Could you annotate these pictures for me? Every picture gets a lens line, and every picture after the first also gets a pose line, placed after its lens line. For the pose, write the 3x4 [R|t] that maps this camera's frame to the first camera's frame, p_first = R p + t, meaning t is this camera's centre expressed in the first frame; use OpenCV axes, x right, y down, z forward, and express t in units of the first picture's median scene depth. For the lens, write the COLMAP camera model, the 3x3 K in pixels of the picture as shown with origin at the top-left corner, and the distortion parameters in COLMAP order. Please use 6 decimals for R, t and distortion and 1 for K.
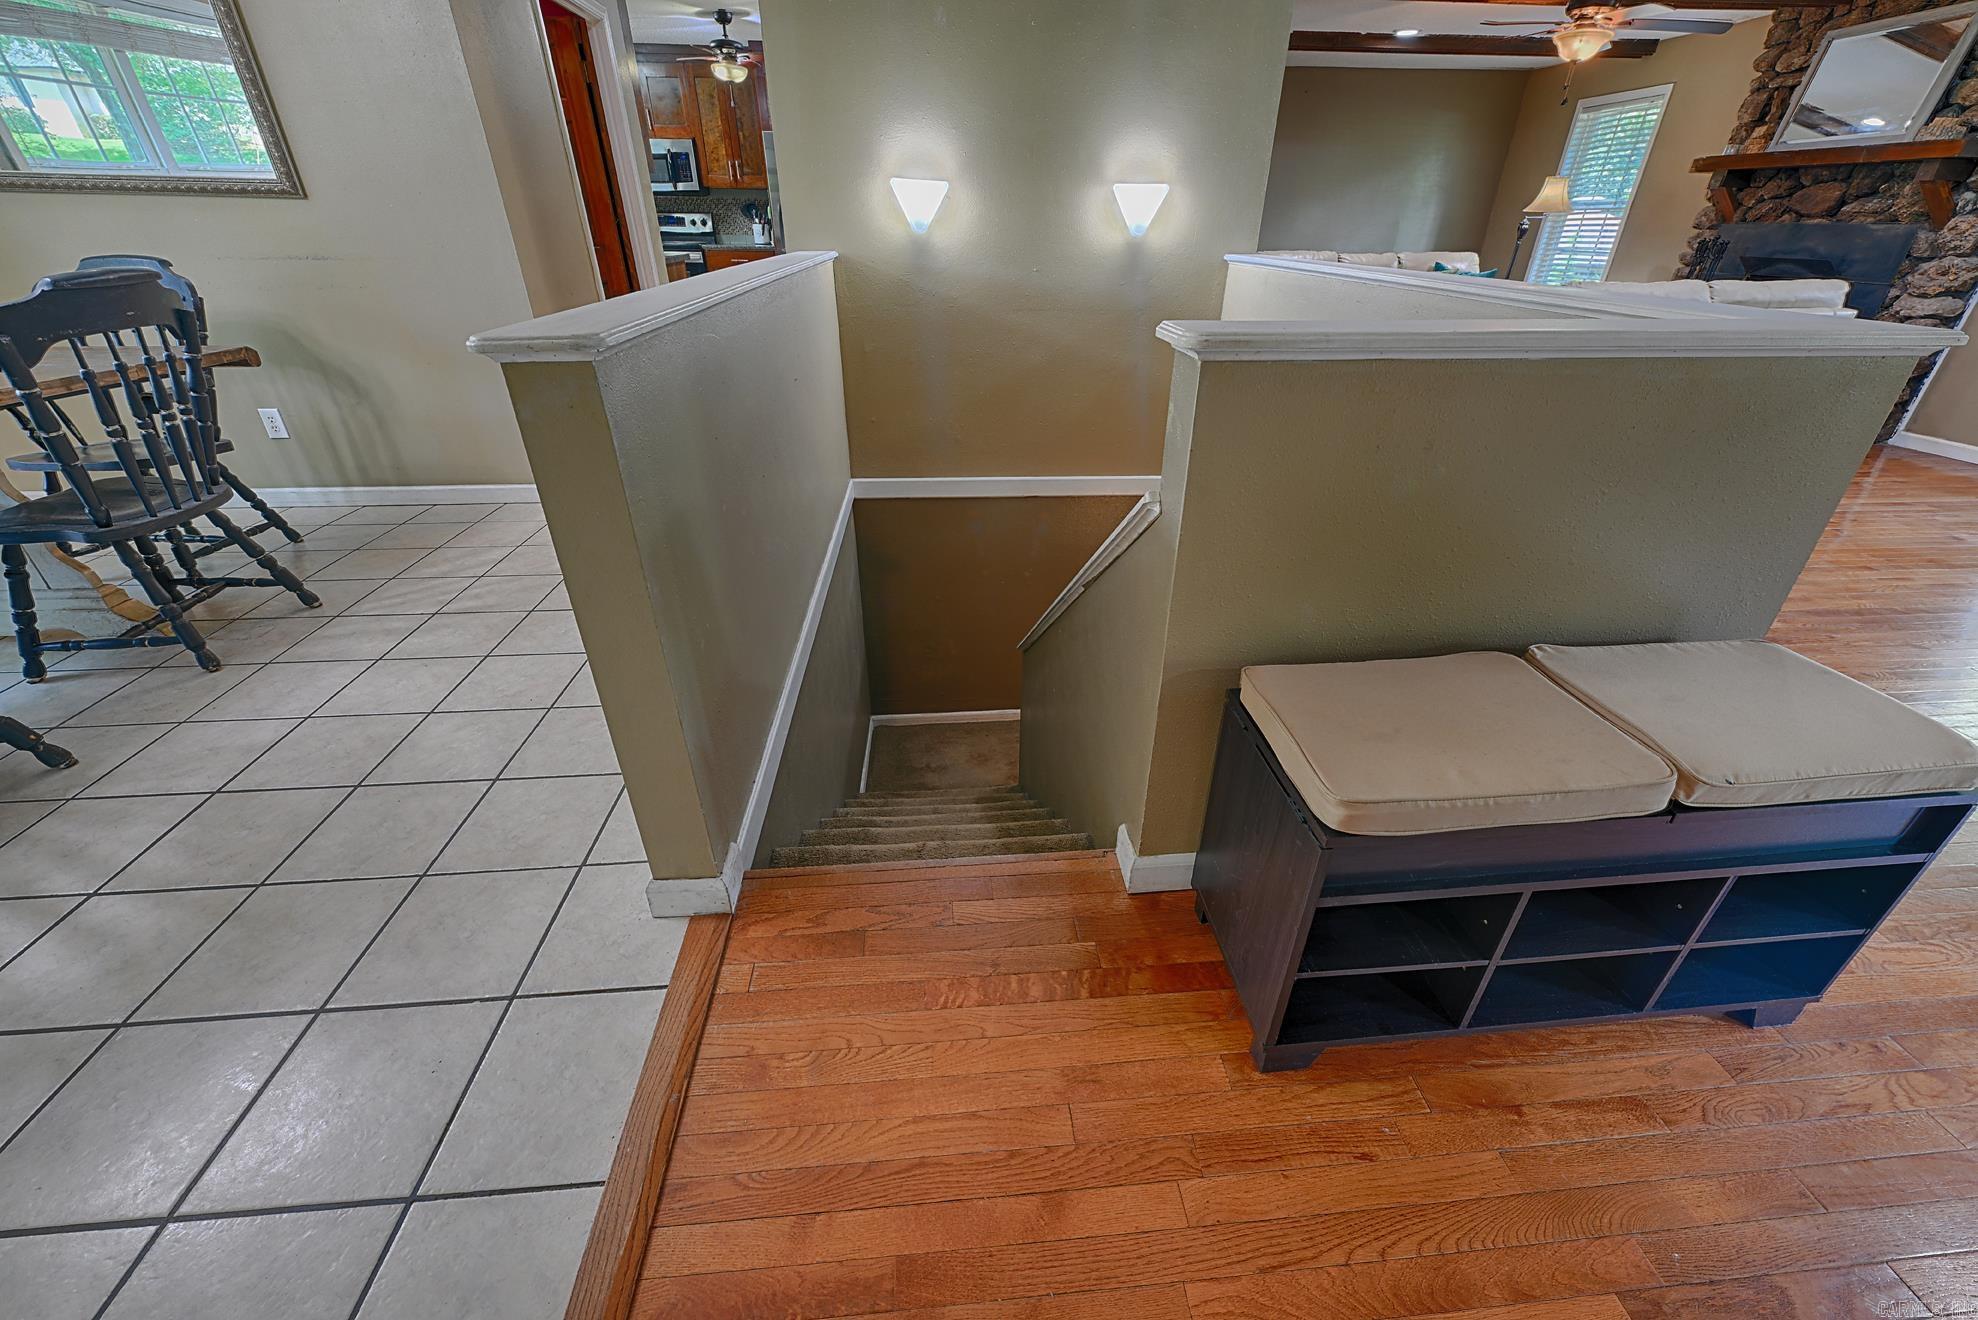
lens RADIAL K [[773.9, 0, 994.6], [0, 773.9, 661.9], [0, 0, 1]] dist [-0.000346, -0.000700]
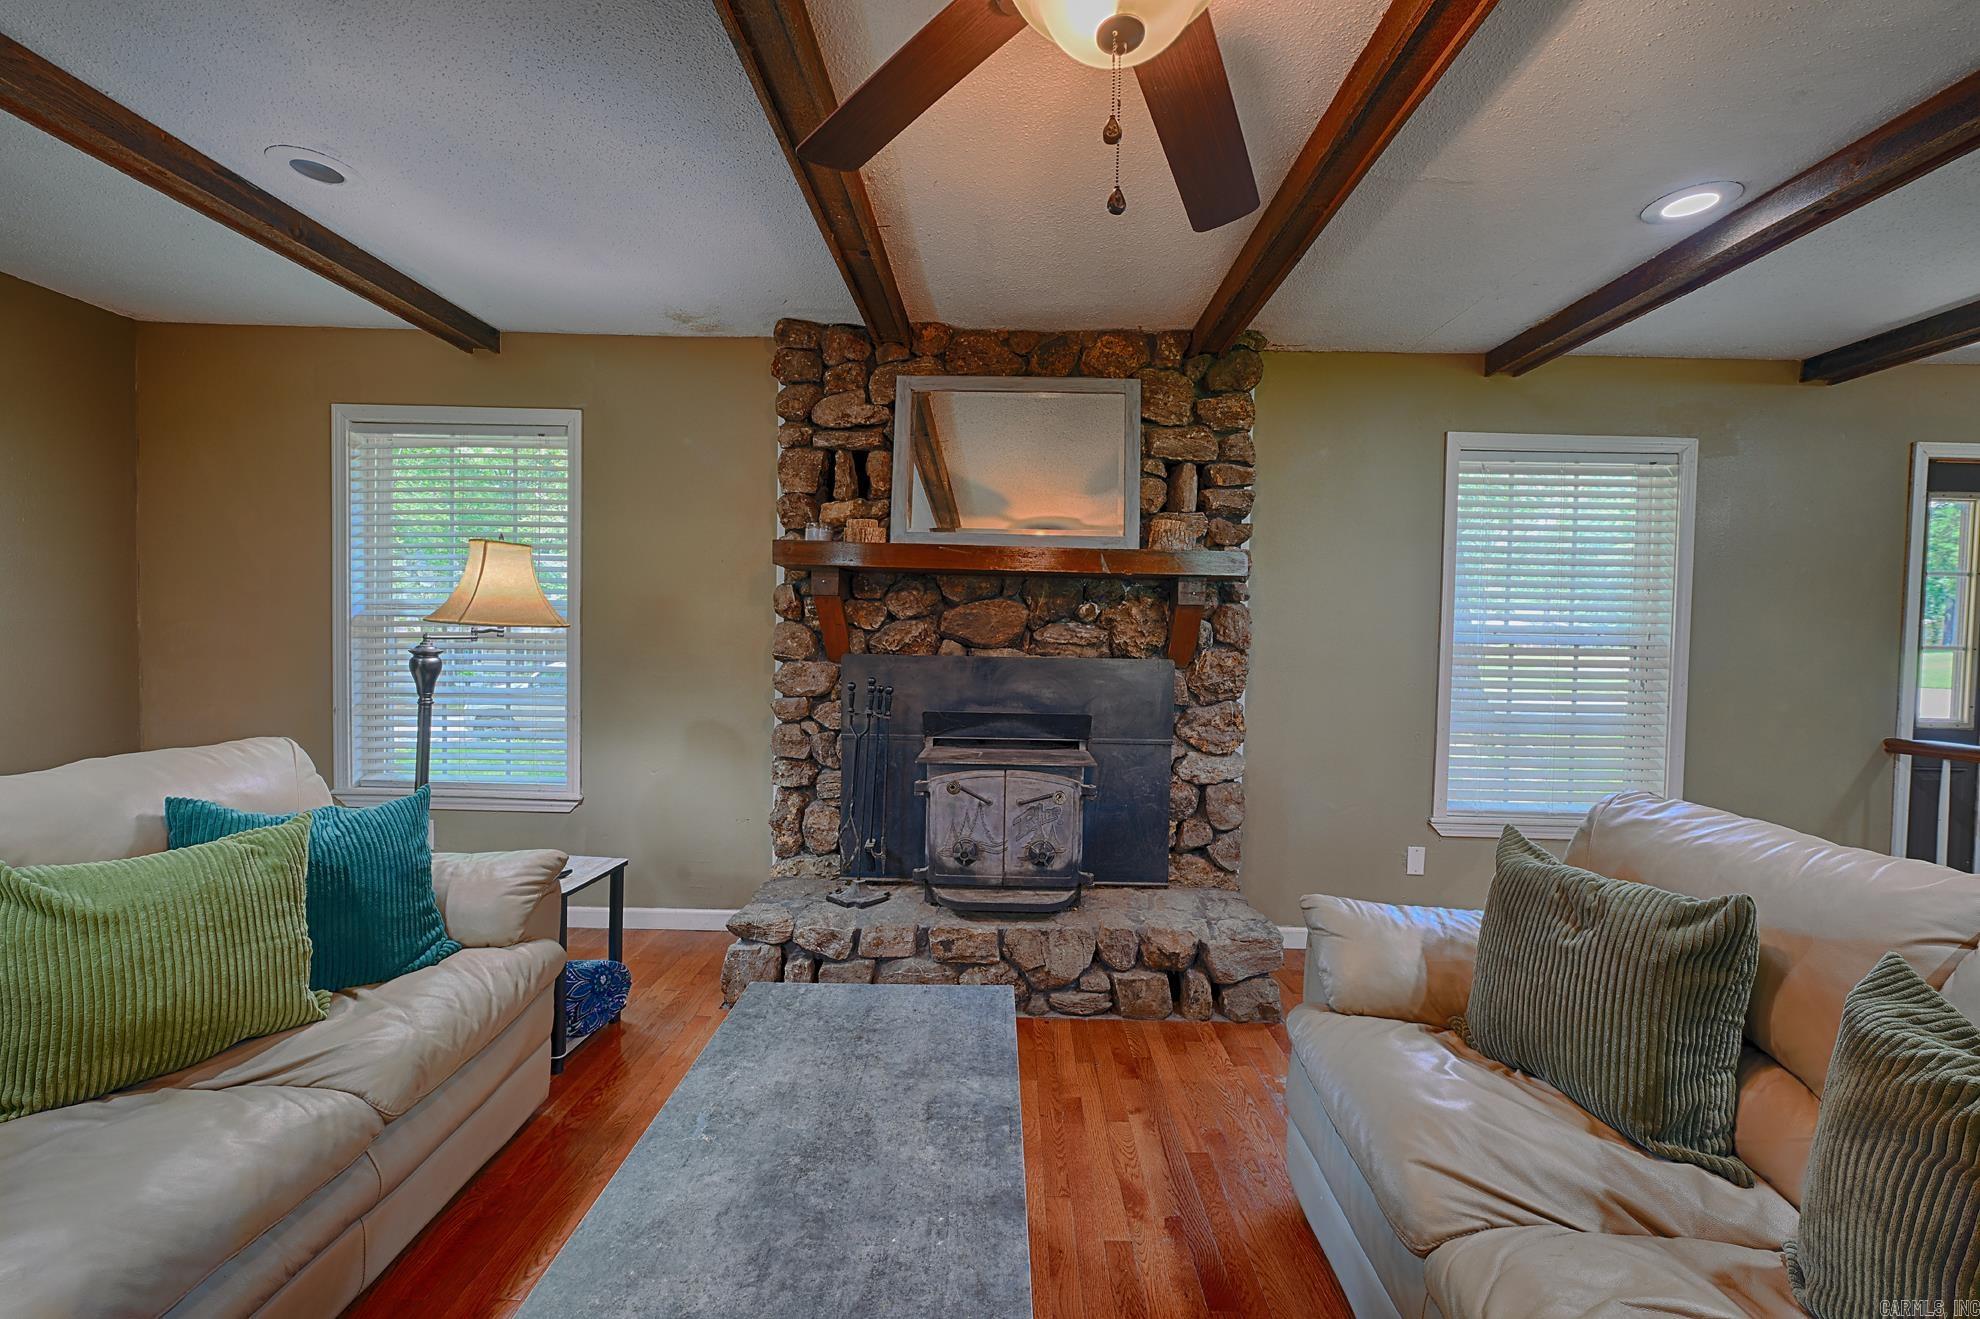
lens RADIAL K [[774.7, 0, 993.3], [0, 774.7, 663.8], [0, 0, 1]] dist [-0.000346, -0.000700]
pose [[0.084007, -0.034371, 0.995872, 0.619125], [0.472007, 0.881545, -0.009391, -0.756736], [-0.877583, 0.470848, 0.090279, 1.289254]]
